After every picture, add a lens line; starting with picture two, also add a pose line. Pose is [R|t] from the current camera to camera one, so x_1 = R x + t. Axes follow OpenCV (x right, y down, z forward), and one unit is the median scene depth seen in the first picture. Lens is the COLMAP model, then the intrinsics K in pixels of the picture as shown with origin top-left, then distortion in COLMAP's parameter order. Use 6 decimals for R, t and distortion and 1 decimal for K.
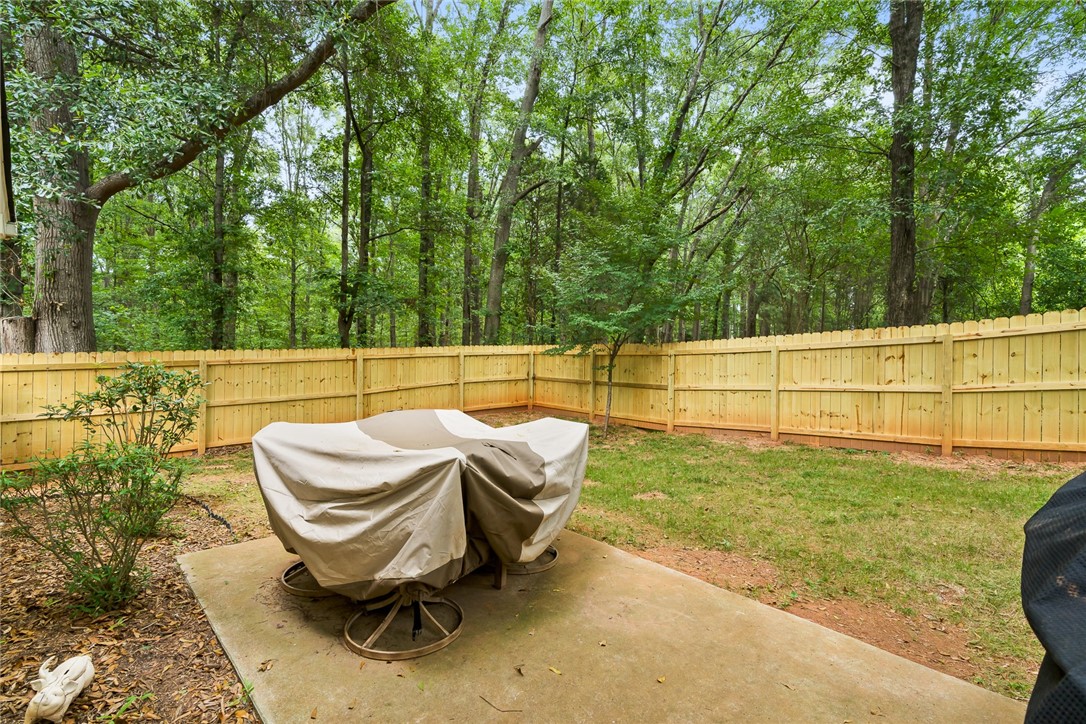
lens RADIAL K [[495.9, 0, 536.0], [0, 495.9, 362.8], [0, 0, 1]] dist [-0.002789, 0.000233]
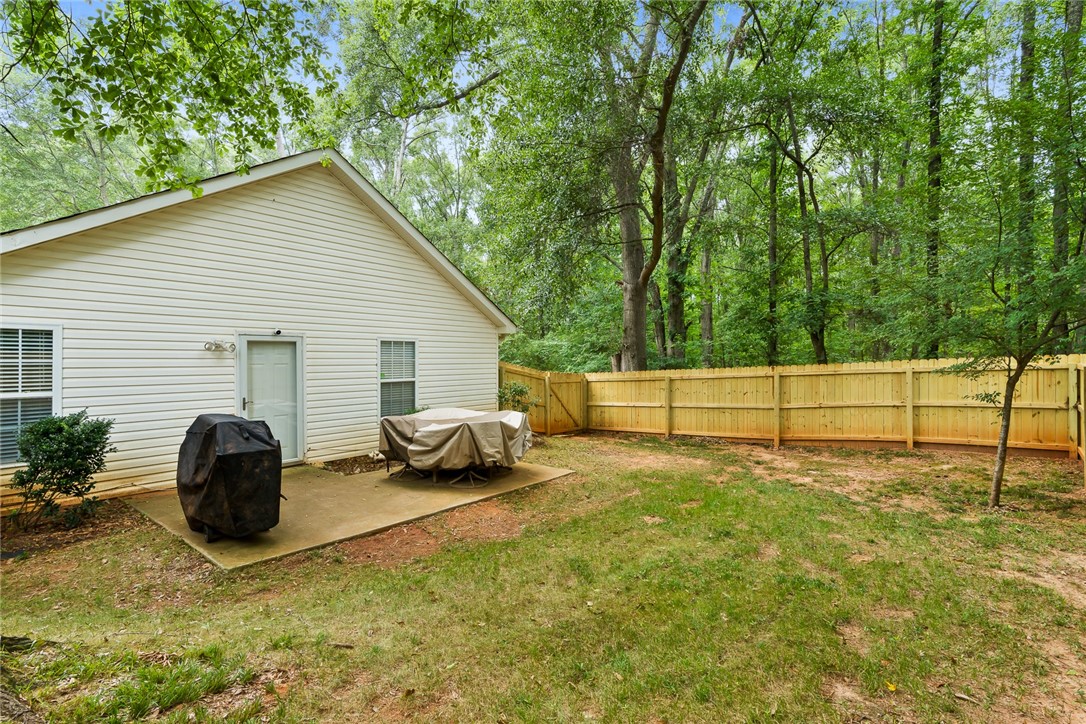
lens RADIAL K [[495.9, 0, 537.3], [0, 495.9, 364.6], [0, 0, 1]] dist [-0.002789, 0.000233]
pose [[0.142214, -0.006684, -0.989813, 0.661048], [0.003702, 0.999974, -0.006221, -0.028353], [0.989829, -0.002779, 0.142235, 0.320470]]
